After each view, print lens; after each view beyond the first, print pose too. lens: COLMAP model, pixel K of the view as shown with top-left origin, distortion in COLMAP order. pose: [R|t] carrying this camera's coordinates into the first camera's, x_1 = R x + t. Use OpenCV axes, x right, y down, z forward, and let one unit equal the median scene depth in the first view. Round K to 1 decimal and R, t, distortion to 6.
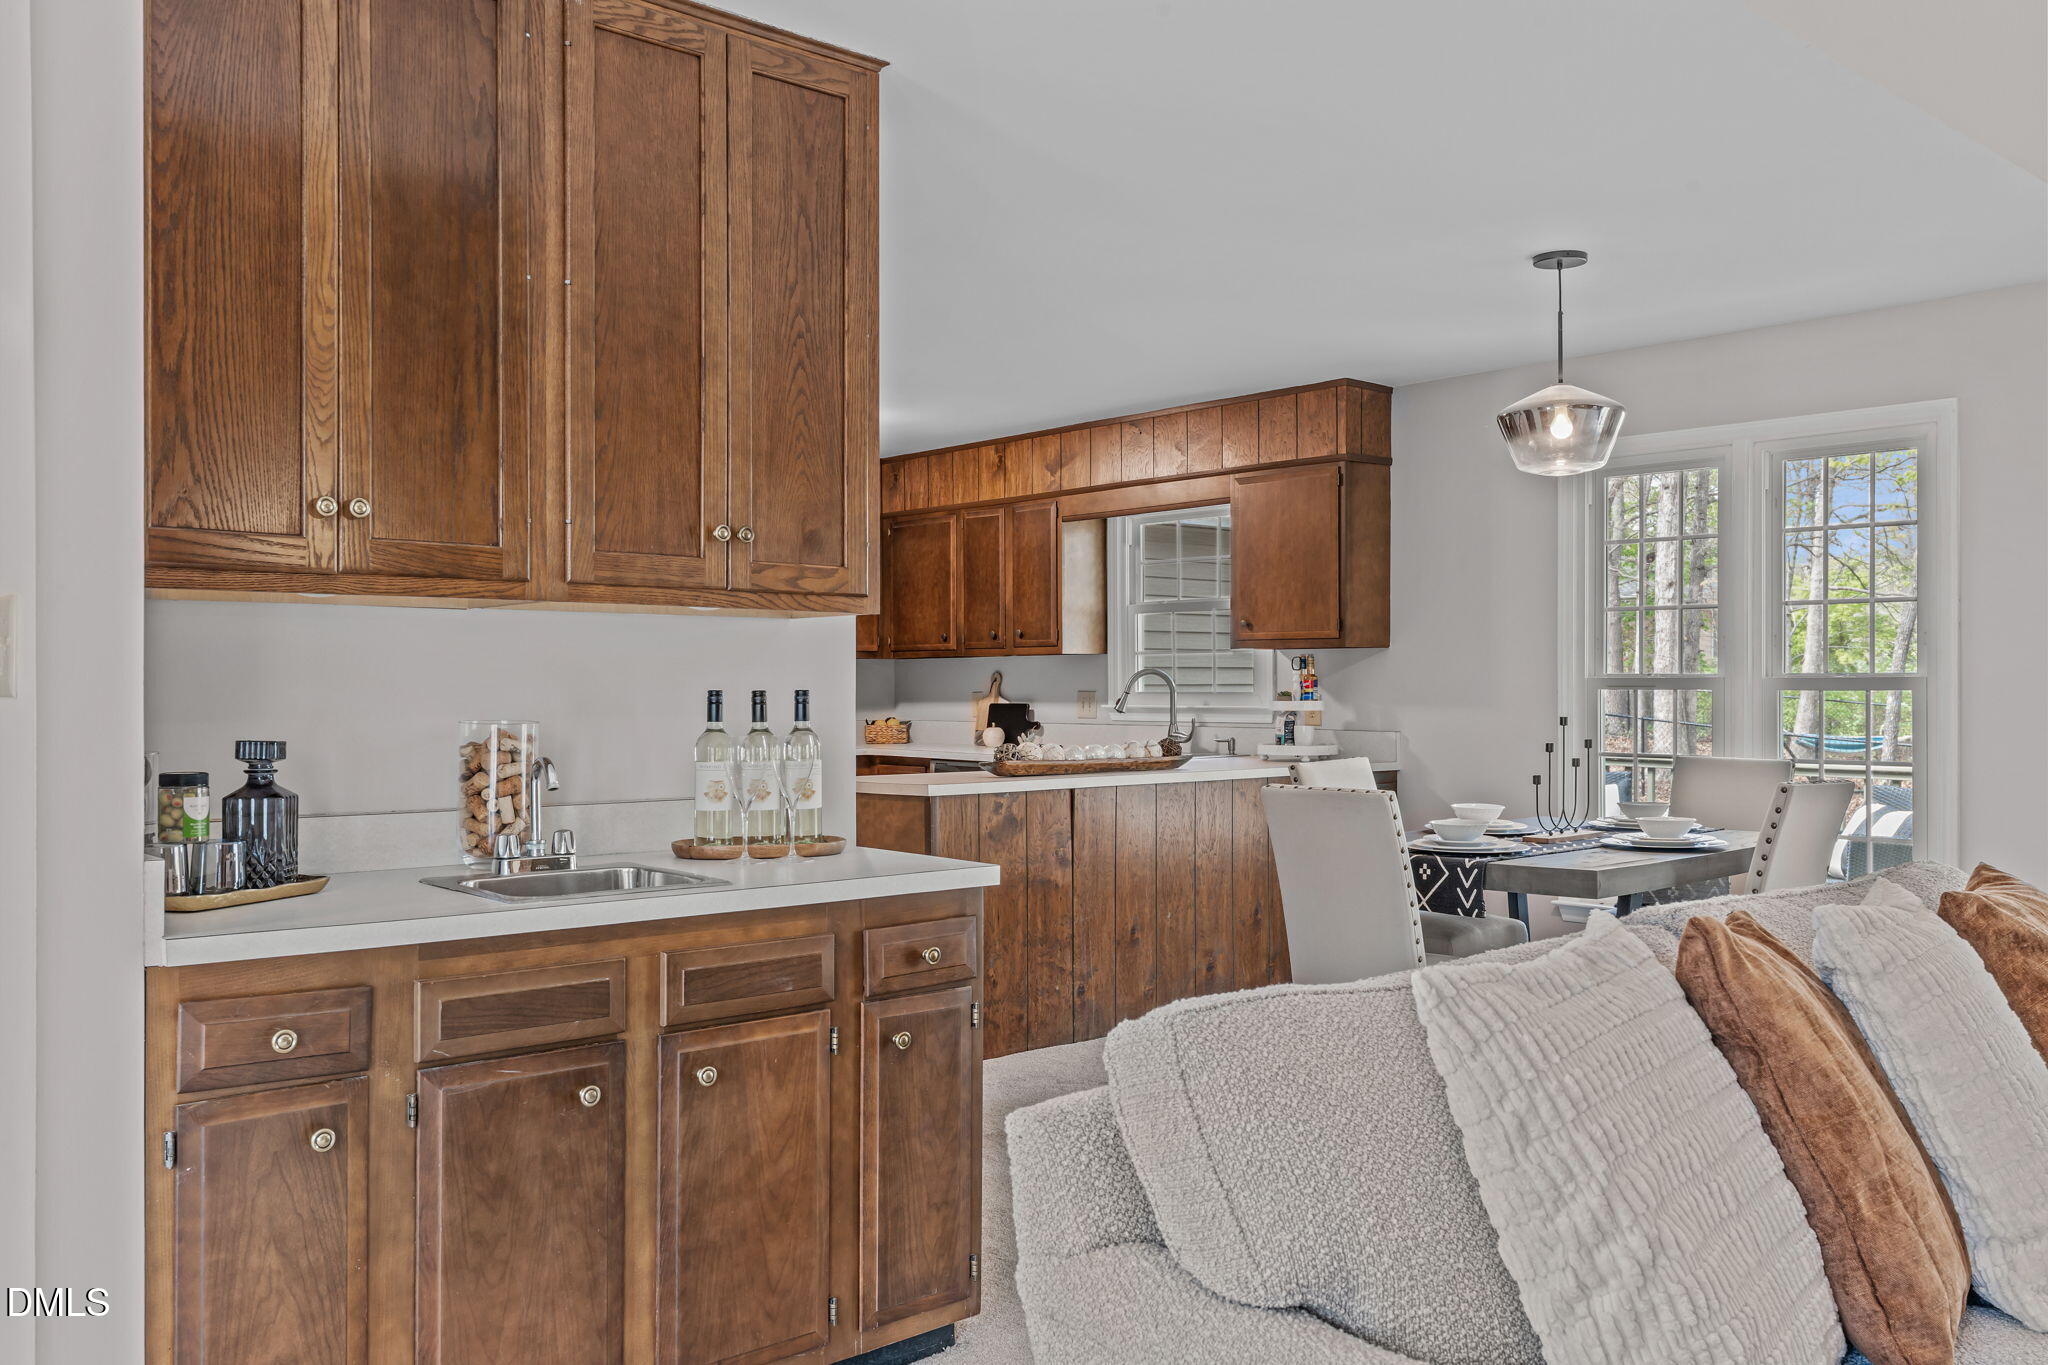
lens RADIAL K [[1649.3, 0, 1018.1], [0, 1649.3, 689.1], [0, 0, 1]] dist [0.012066, 0.001682]
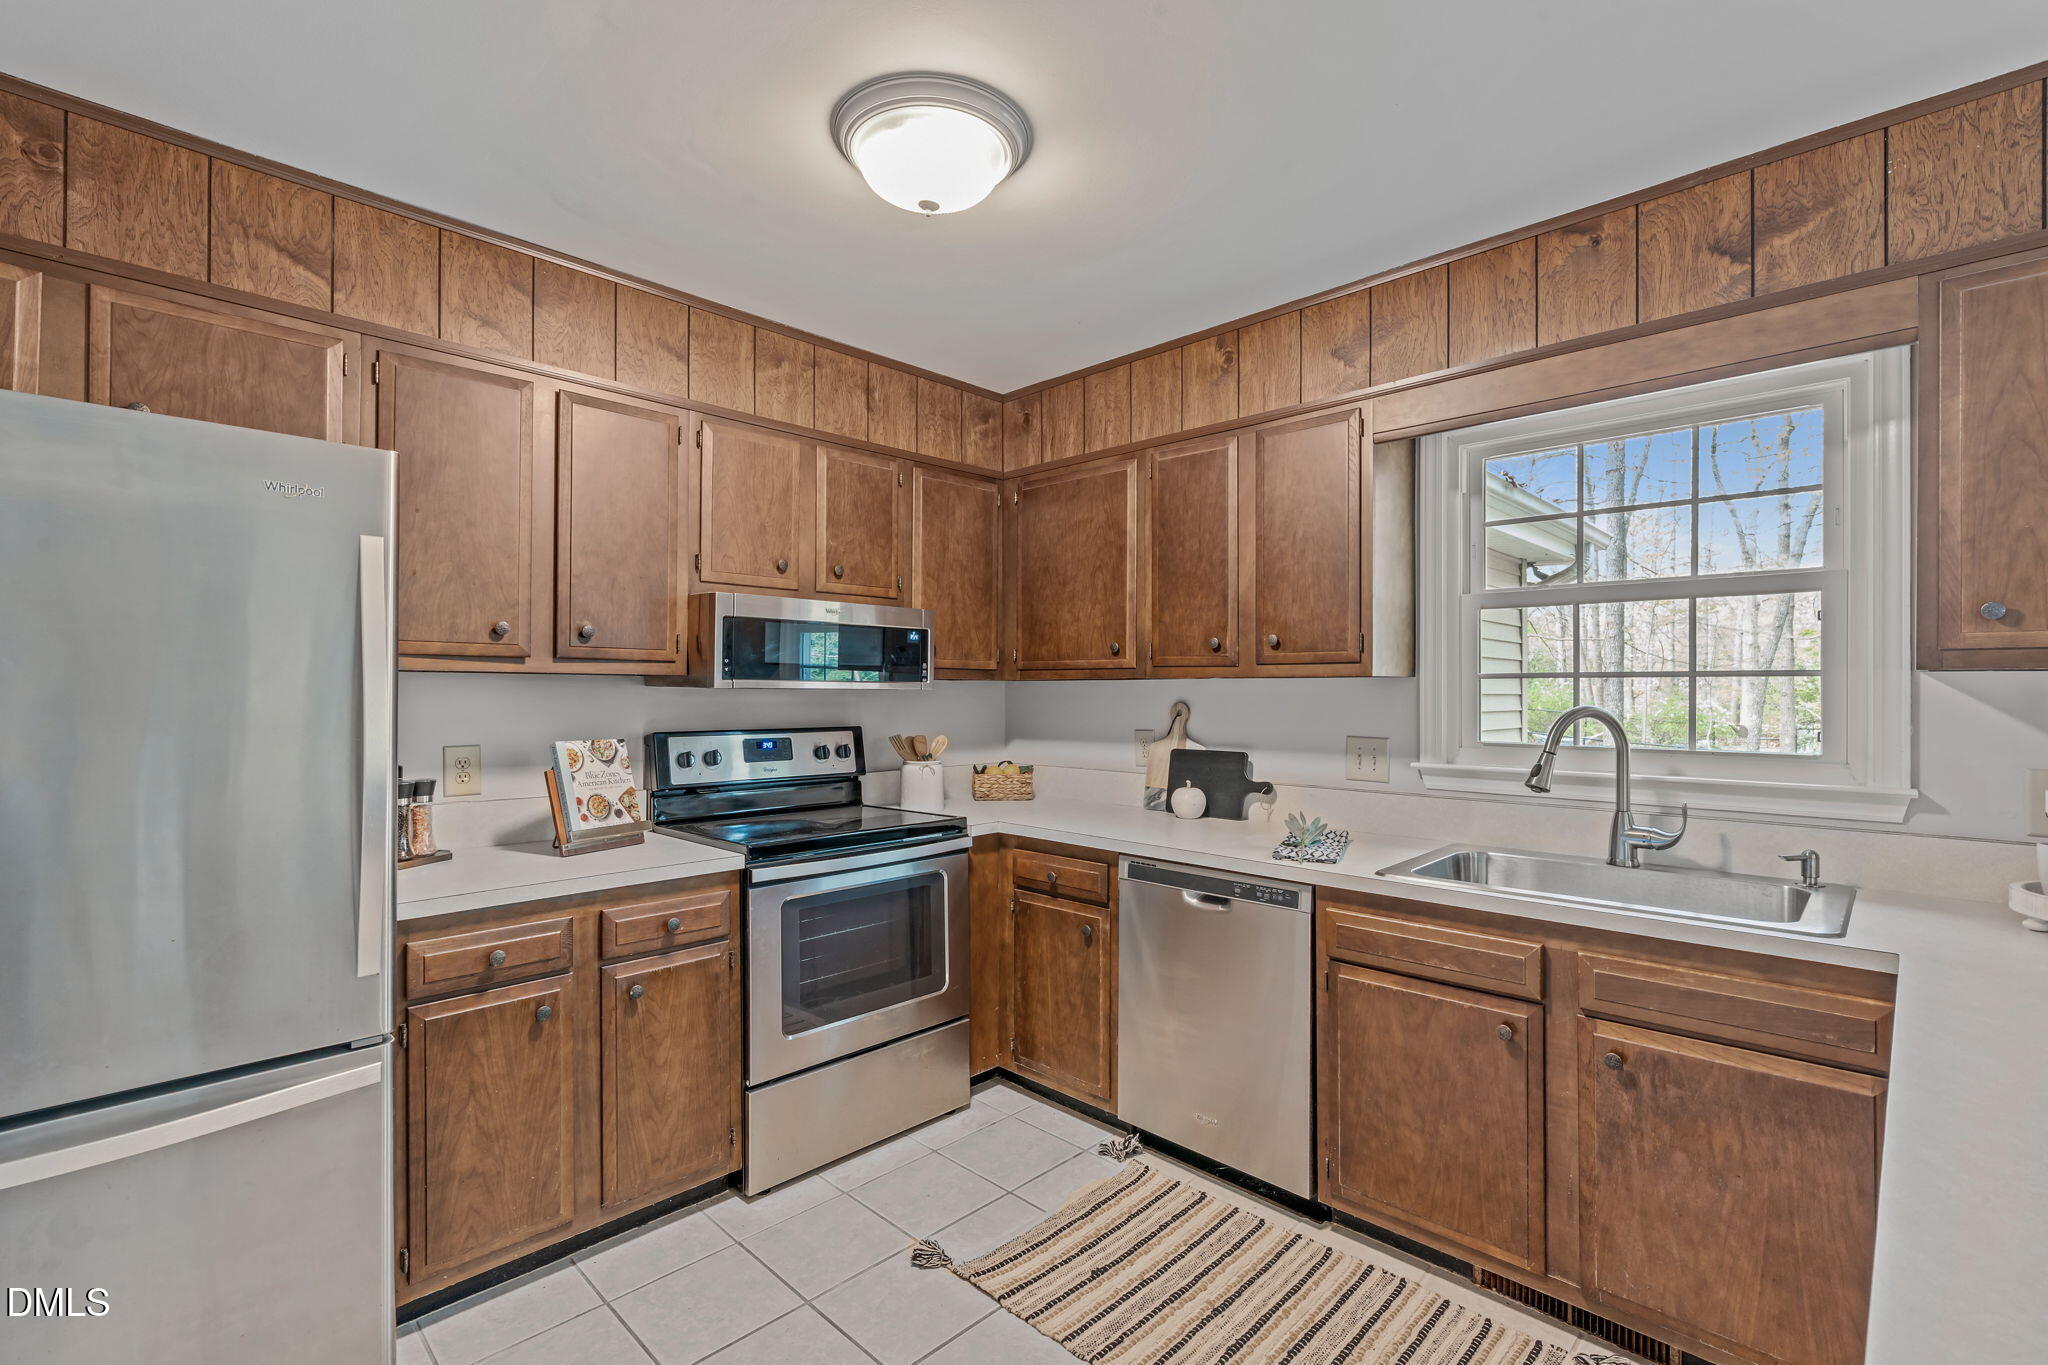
lens RADIAL K [[917.5, 0, 1026.3], [0, 917.5, 684.9], [0, 0, 1]] dist [-0.009953, 0.003810]
pose [[0.997491, 0.007953, 0.070340, -0.117680], [-0.007236, 0.999919, -0.010445, -0.014875], [-0.070418, 0.009910, 0.997468, 0.723785]]
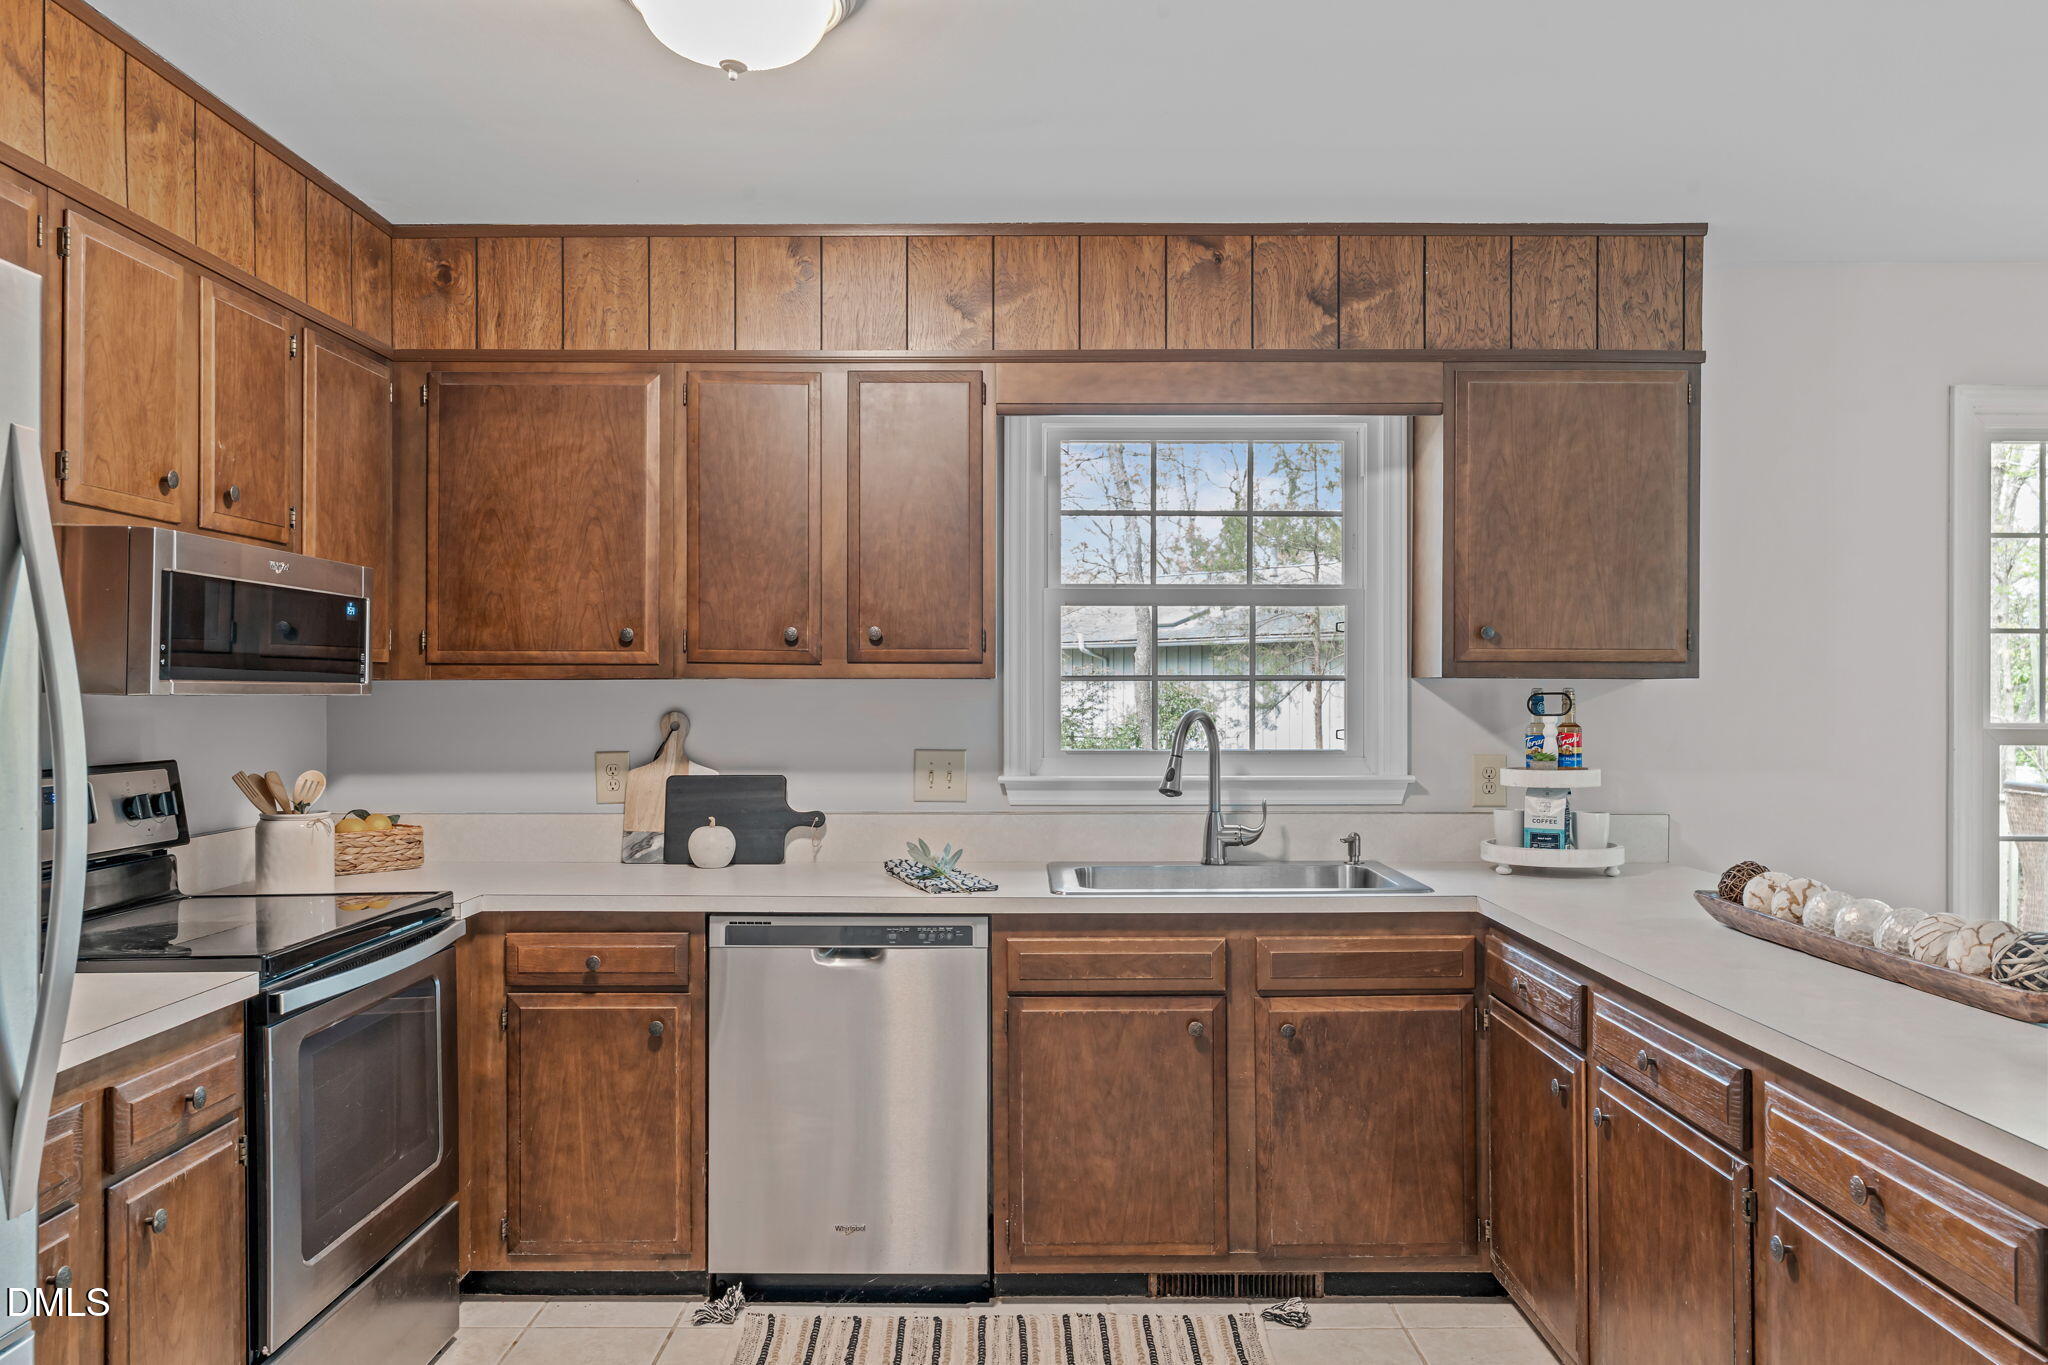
lens RADIAL K [[1497.3, 0, 1024.0], [0, 1497.3, 682.5], [0, 0, 1]] dist [0.007522, -0.000199]
pose [[0.667812, 0.010045, 0.744262, -0.315494], [0.000120, 0.999907, -0.013604, -0.014634], [-0.744330, 0.009174, 0.667749, 0.719901]]
